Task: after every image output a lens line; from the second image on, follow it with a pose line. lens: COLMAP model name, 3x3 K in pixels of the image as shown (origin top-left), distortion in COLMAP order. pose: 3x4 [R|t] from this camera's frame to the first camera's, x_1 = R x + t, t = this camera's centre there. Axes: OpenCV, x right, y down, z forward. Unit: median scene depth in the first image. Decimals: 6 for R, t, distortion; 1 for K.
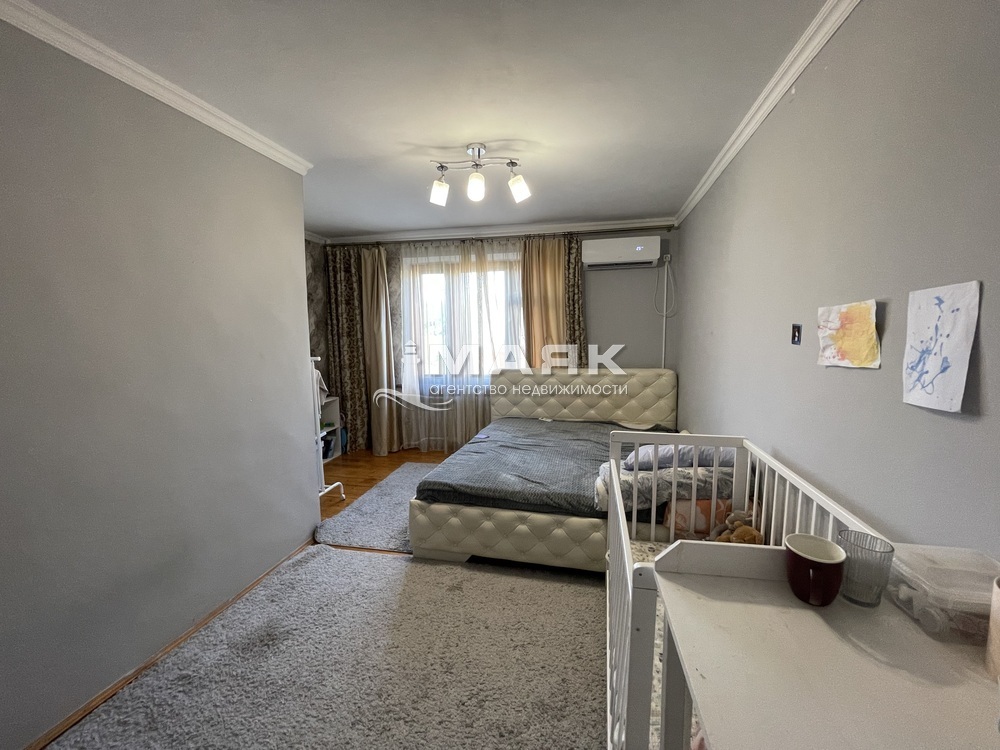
lens RADIAL K [[404.8, 0, 505.1], [0, 404.8, 372.9], [0, 0, 1]] dist [-0.003352, -0.000223]
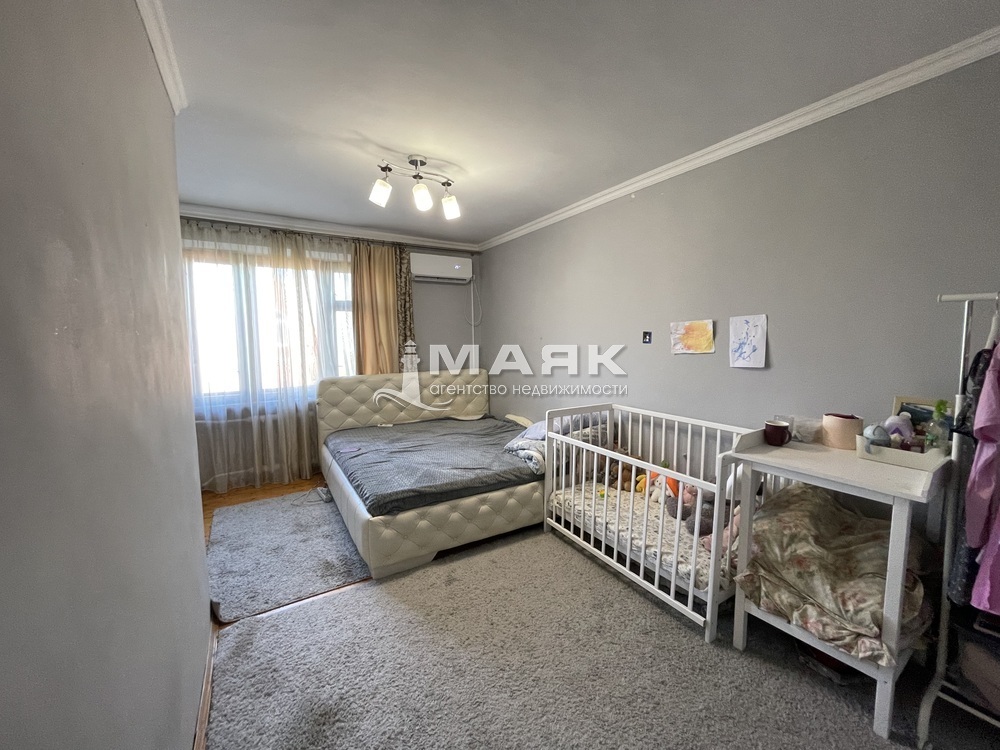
lens RADIAL K [[404.8, 0, 505.1], [0, 404.8, 372.9], [0, 0, 1]] dist [-0.003352, -0.000223]
pose [[0.718478, -0.058482, 0.693087, -0.639739], [0.072607, 0.997321, 0.008887, -0.001799], [-0.691750, 0.043938, 0.720799, 0.115646]]
